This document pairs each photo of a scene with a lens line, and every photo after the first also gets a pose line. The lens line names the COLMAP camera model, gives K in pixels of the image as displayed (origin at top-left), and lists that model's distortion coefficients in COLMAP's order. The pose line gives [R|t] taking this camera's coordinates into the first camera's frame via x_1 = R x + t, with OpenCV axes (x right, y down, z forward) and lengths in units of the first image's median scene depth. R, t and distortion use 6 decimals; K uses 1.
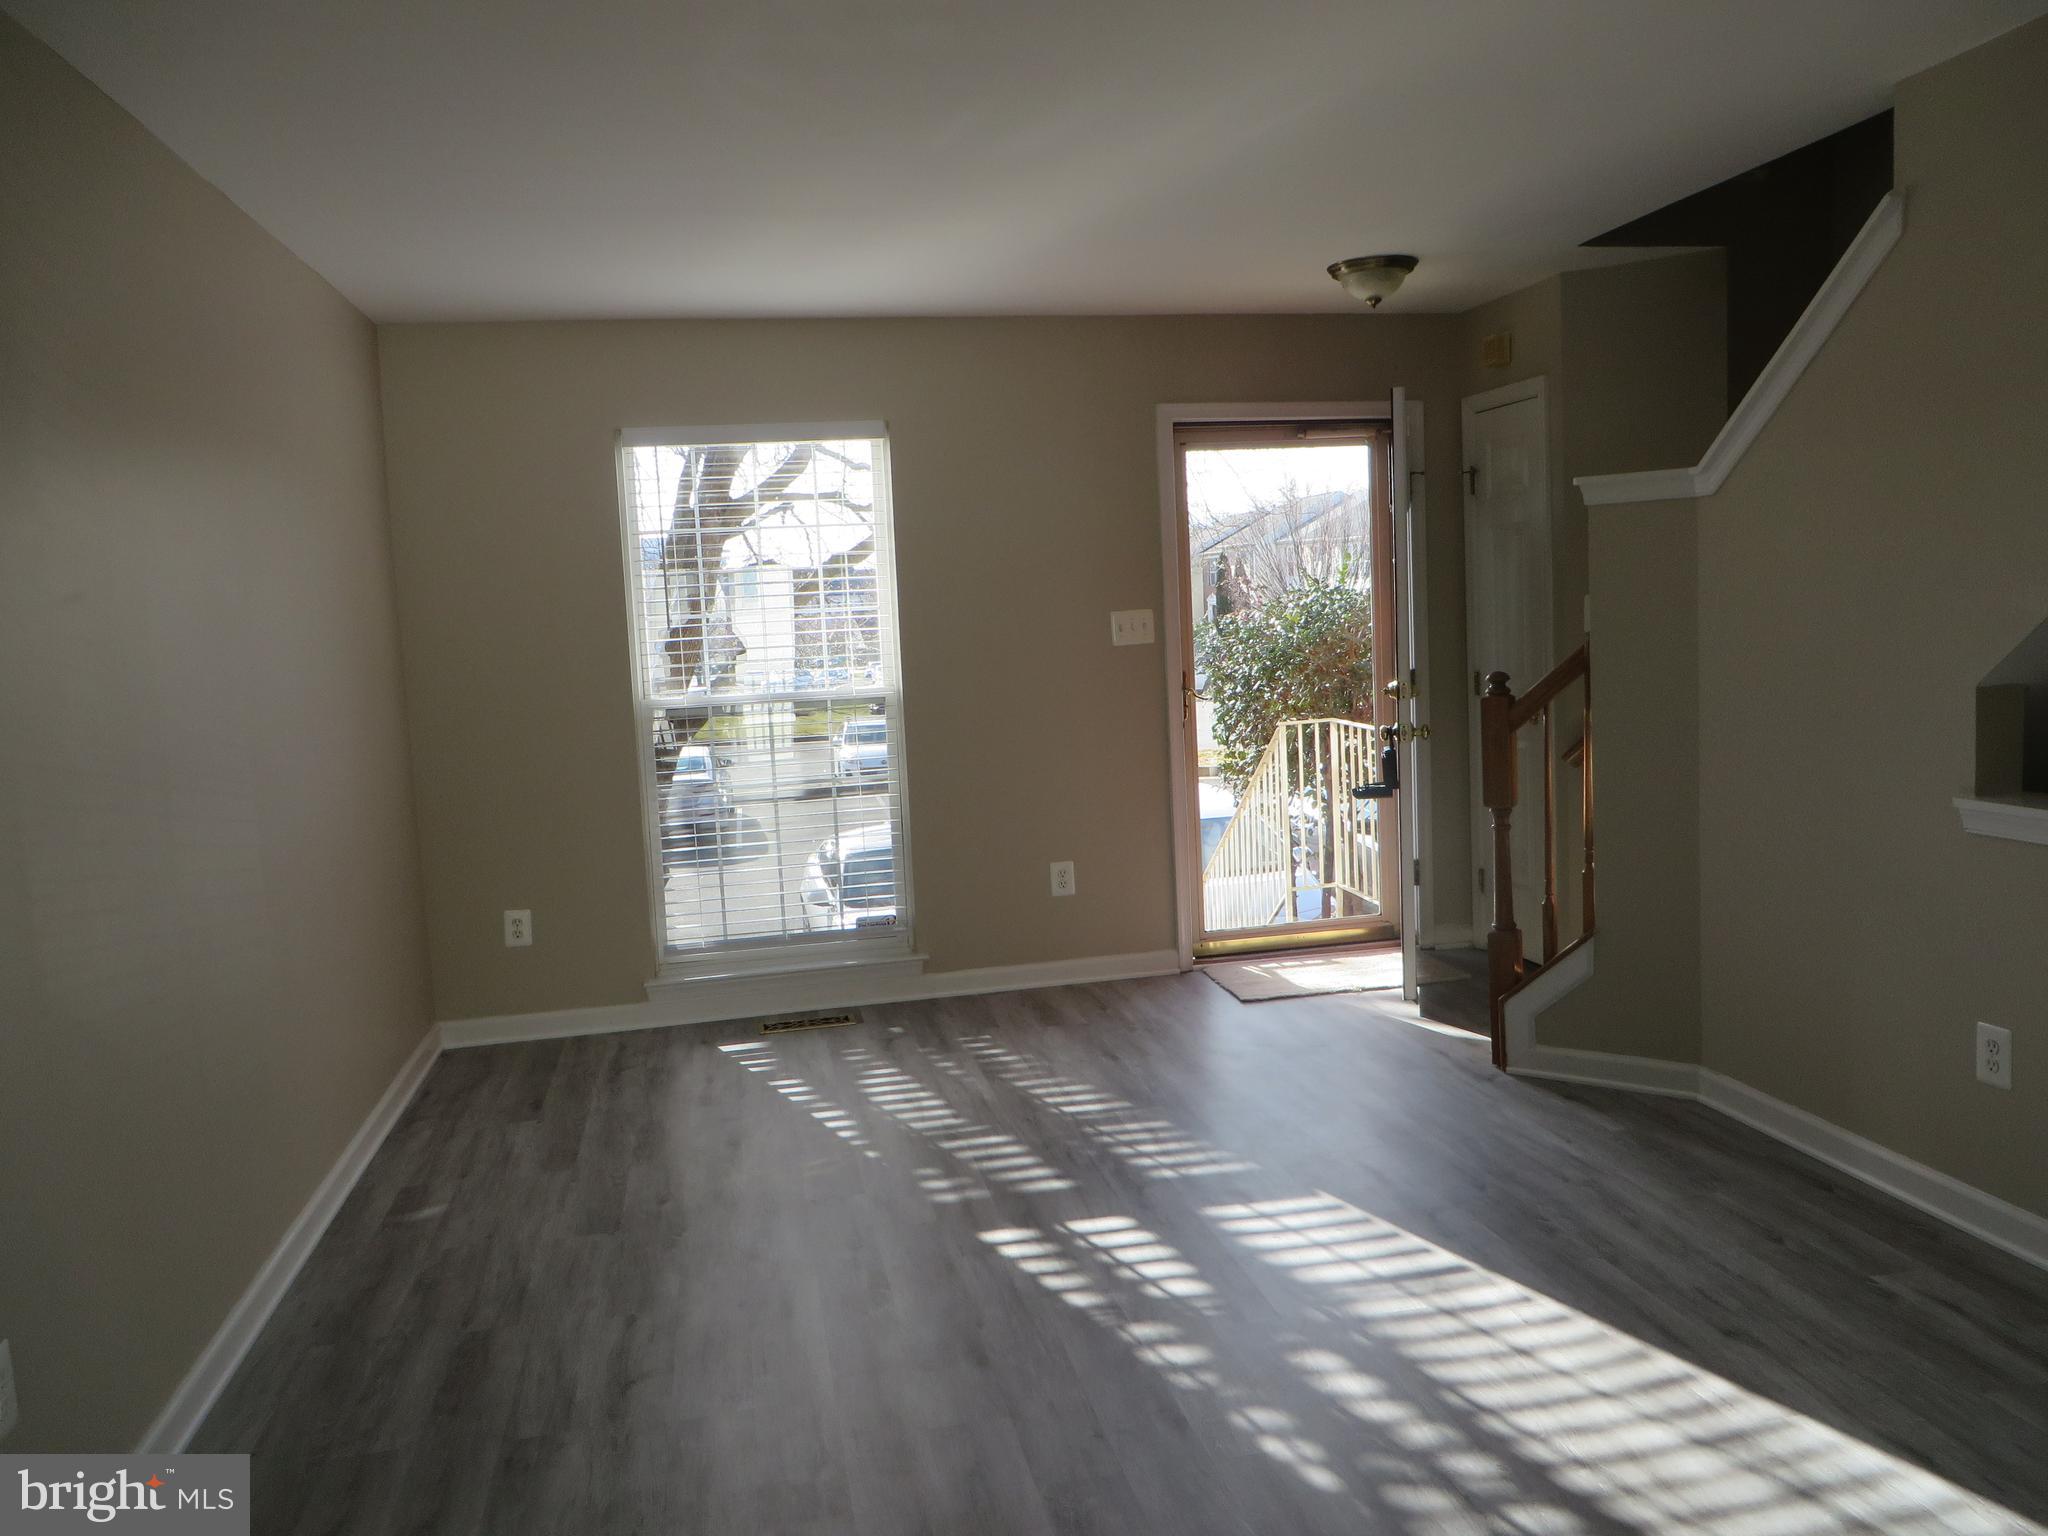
lens RADIAL K [[1544.5, 0, 1030.8], [0, 1544.5, 769.1], [0, 0, 1]] dist [-0.015518, 0.009710]
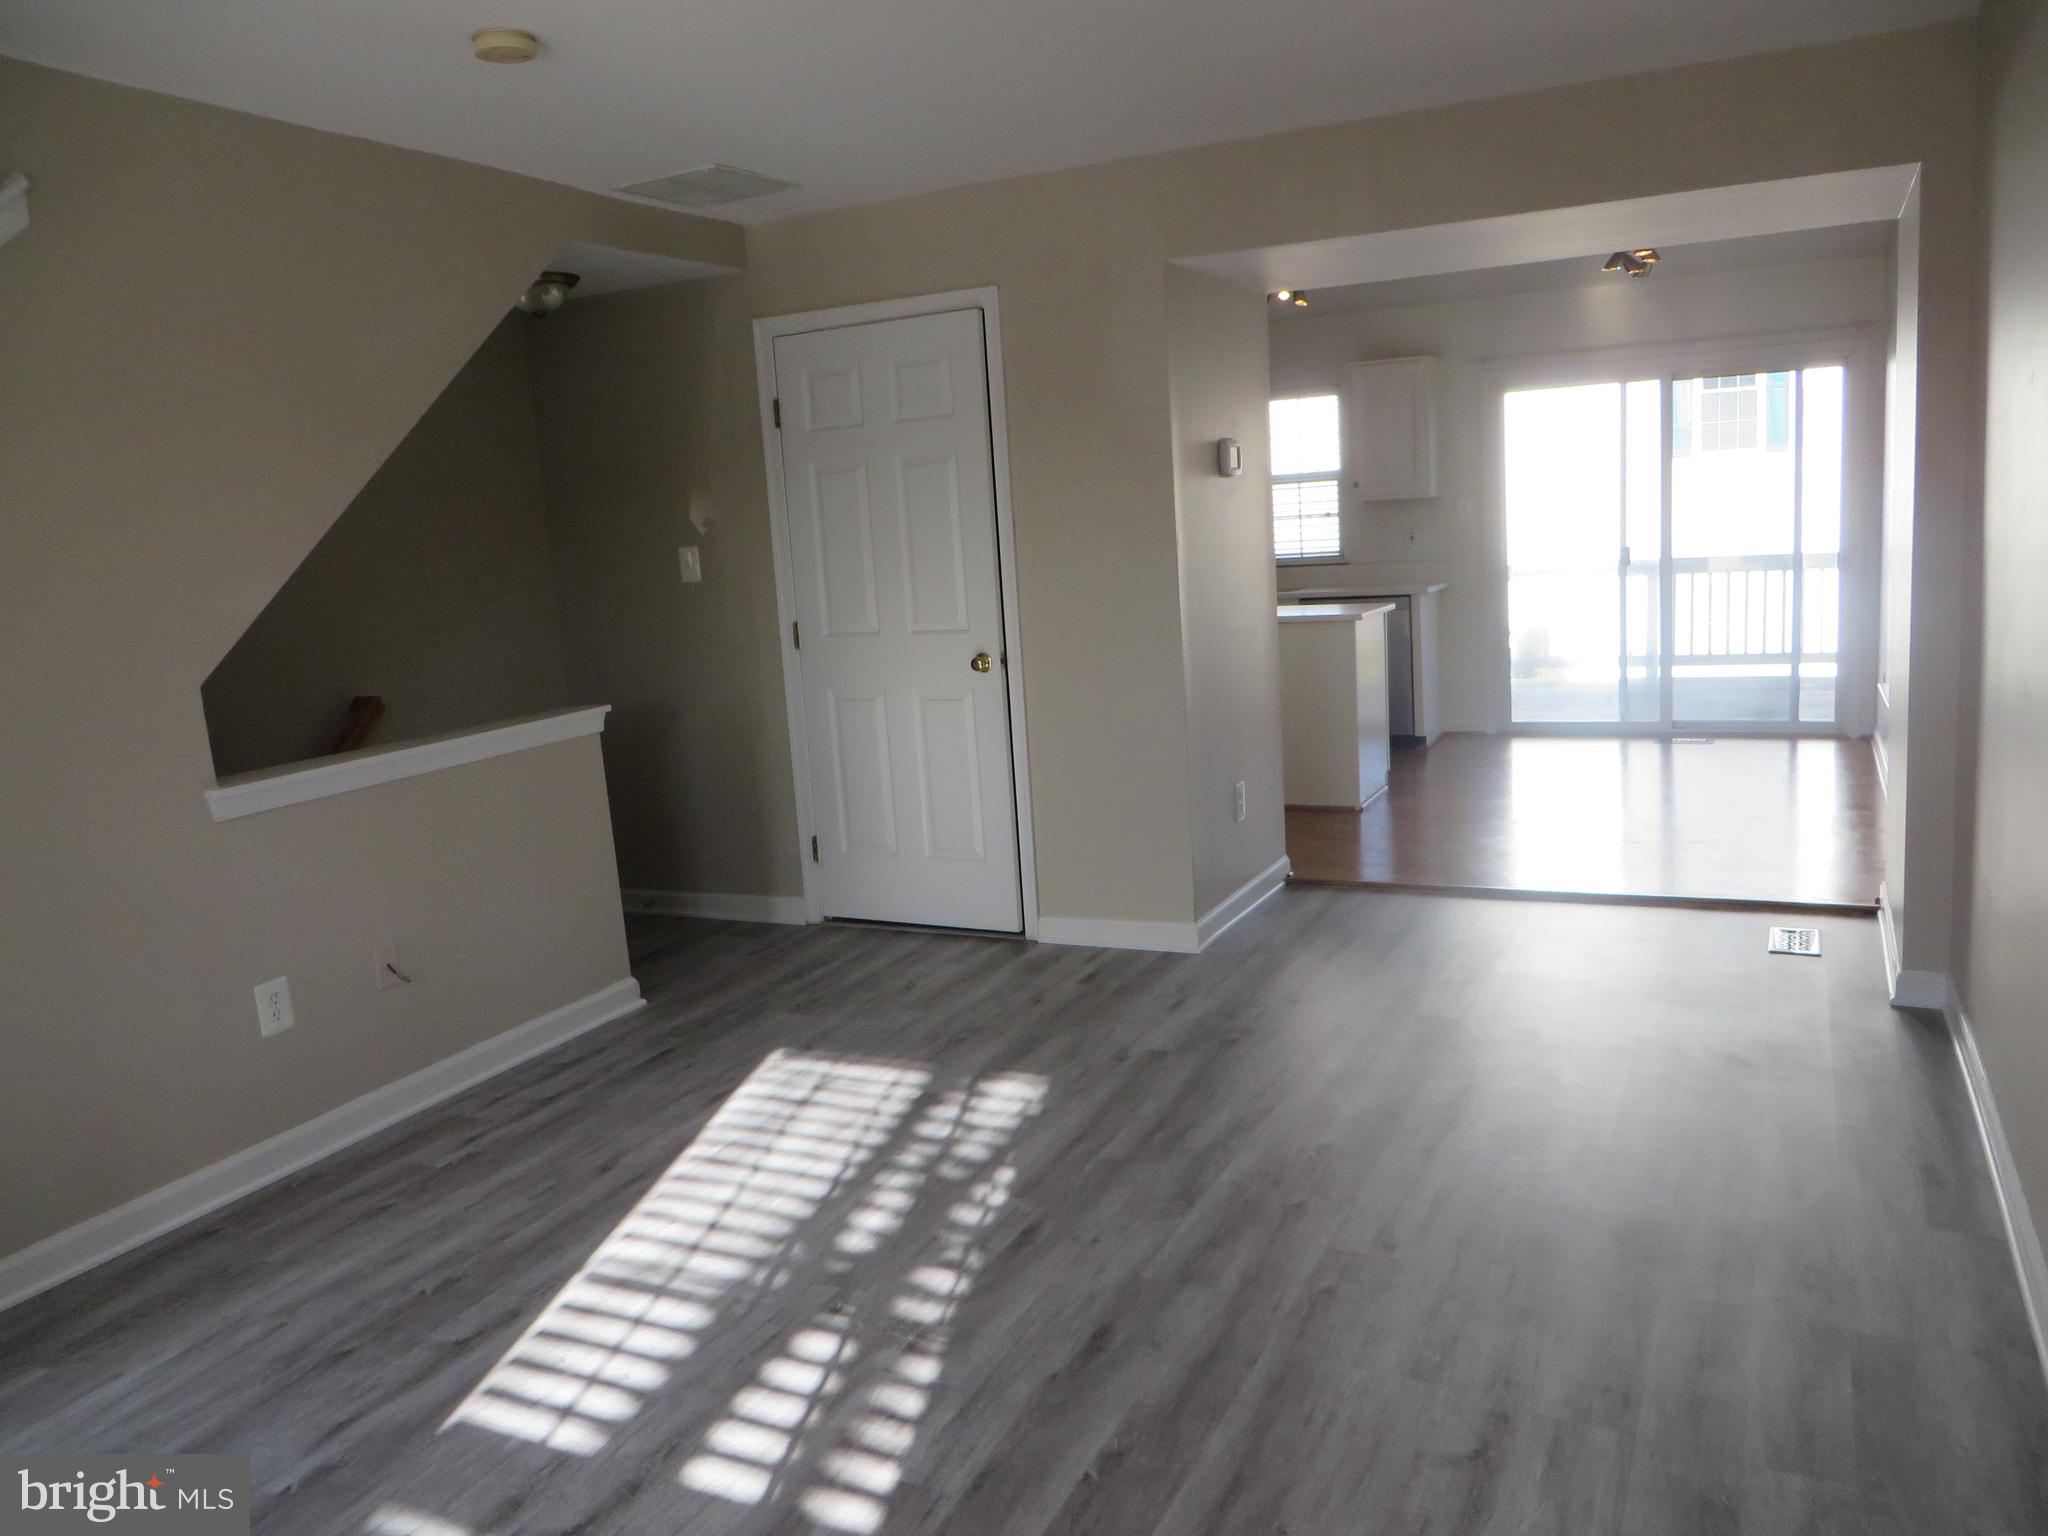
lens RADIAL K [[1544.5, 0, 1035.6], [0, 1544.5, 771.4], [0, 0, 1]] dist [-0.015518, 0.009710]
pose [[-0.790925, 0.007690, 0.611865, -0.552053], [0.173212, 0.961838, 0.211814, -0.134365], [-0.586886, 0.273511, -0.762074, 1.594346]]
